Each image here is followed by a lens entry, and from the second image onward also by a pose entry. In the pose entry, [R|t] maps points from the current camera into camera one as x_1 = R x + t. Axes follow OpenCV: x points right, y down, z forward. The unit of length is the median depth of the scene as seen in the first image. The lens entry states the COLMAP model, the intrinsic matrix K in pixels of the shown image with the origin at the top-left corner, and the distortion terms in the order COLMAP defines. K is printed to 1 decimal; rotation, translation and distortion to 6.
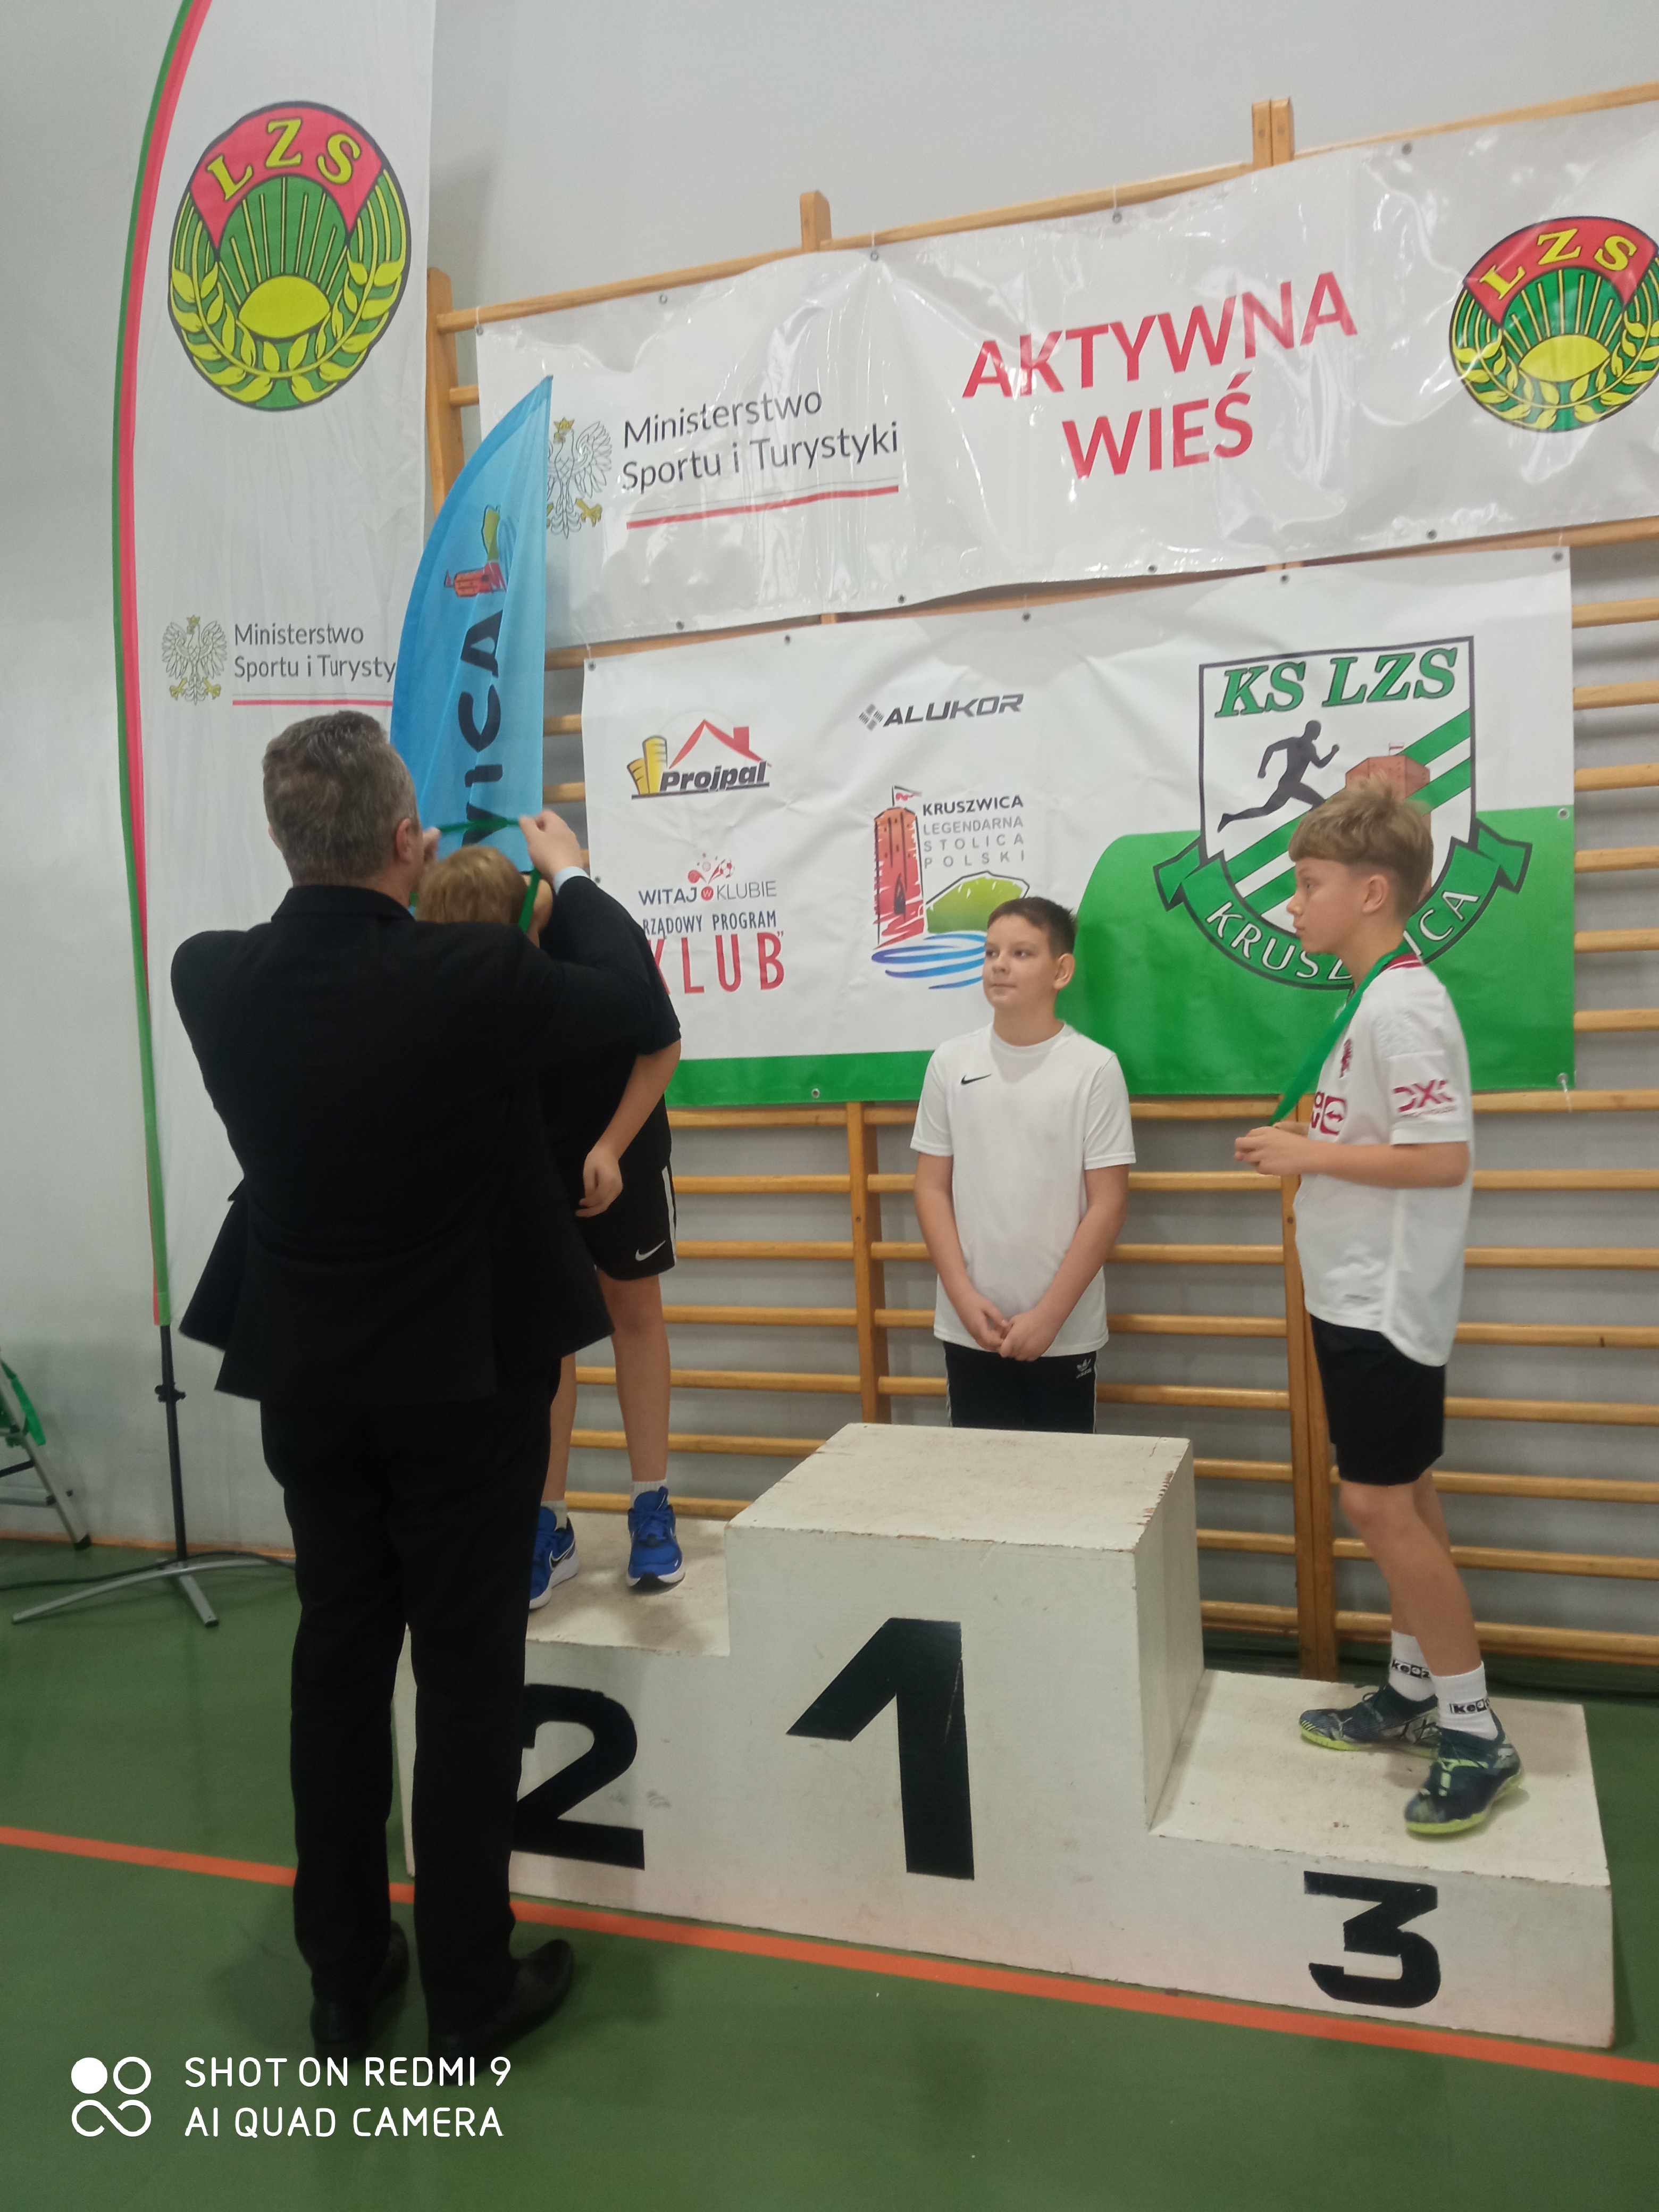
lens RADIAL K [[1782.2, 0, 834.3], [0, 1782.2, 1106.7], [0, 0, 1]] dist [0.134666, -0.226035]
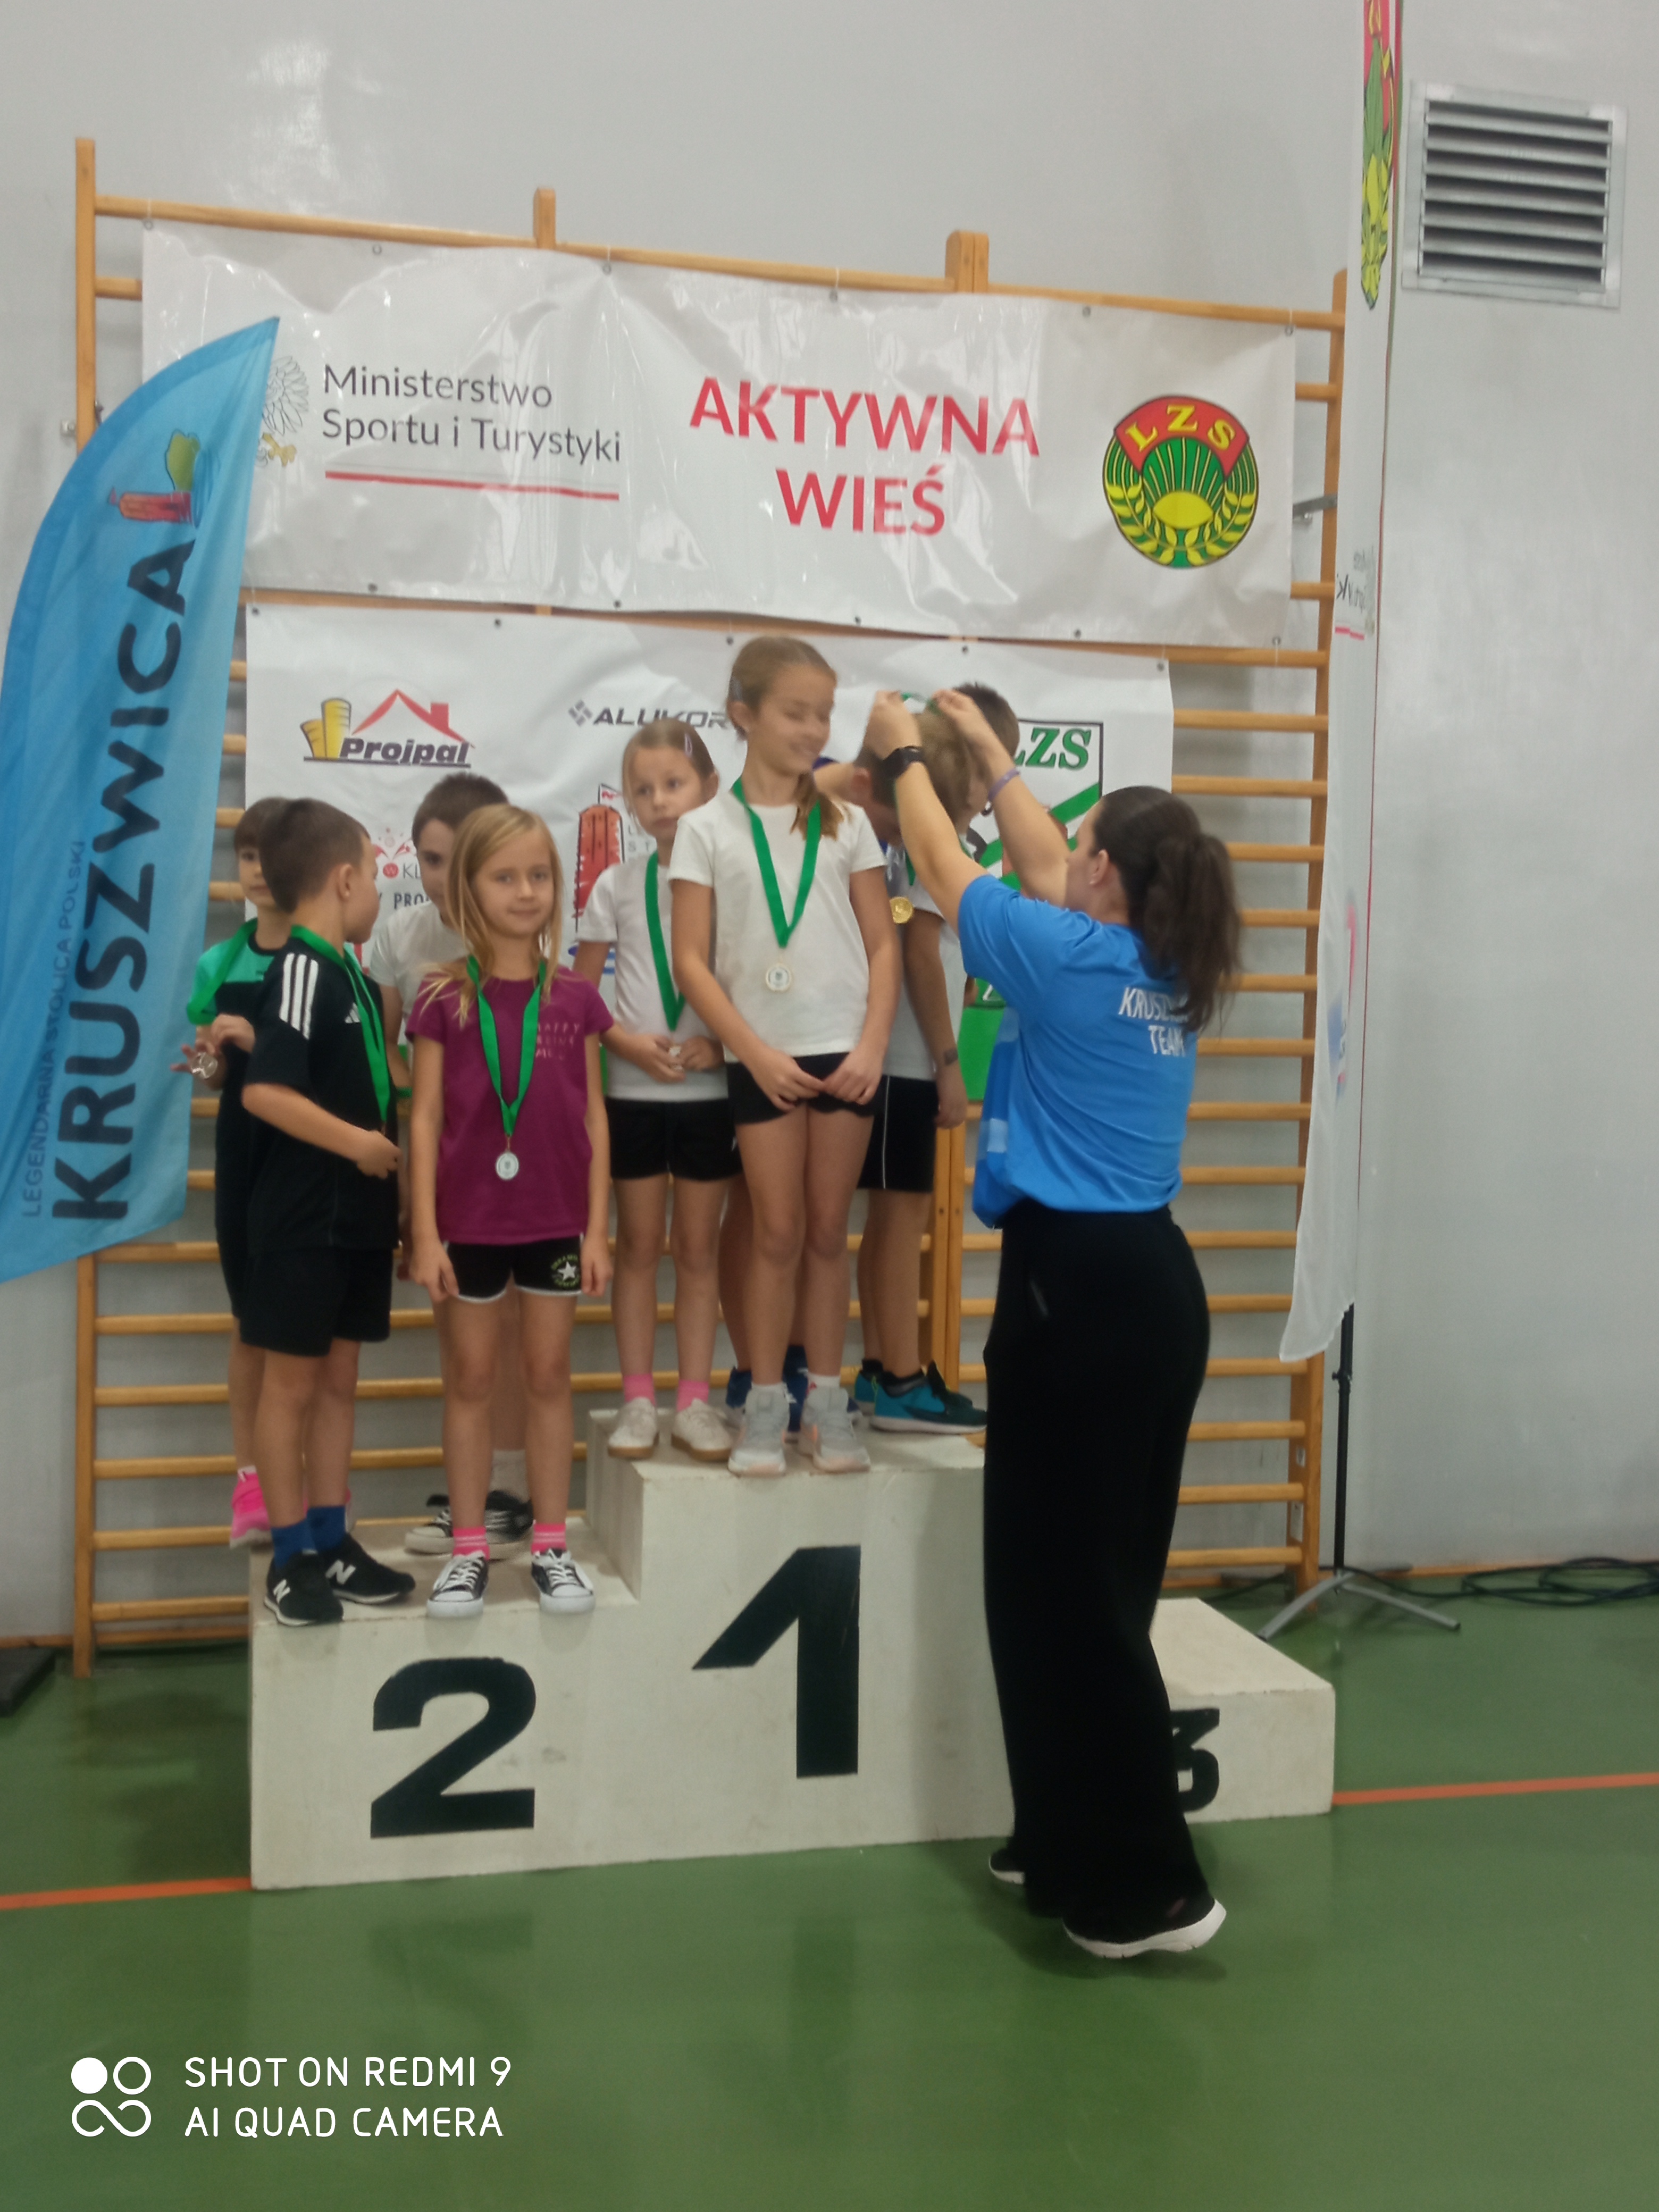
lens RADIAL K [[2458.7, 0, 819.1], [0, 2458.7, 1106.3], [0, 0, 1]] dist [0.167341, -0.335807]
pose [[0.826757, 0.031739, 0.561663, -0.684805], [-0.018445, 0.999400, -0.029325, 0.044516], [-0.562257, 0.013885, 0.826846, -0.235730]]
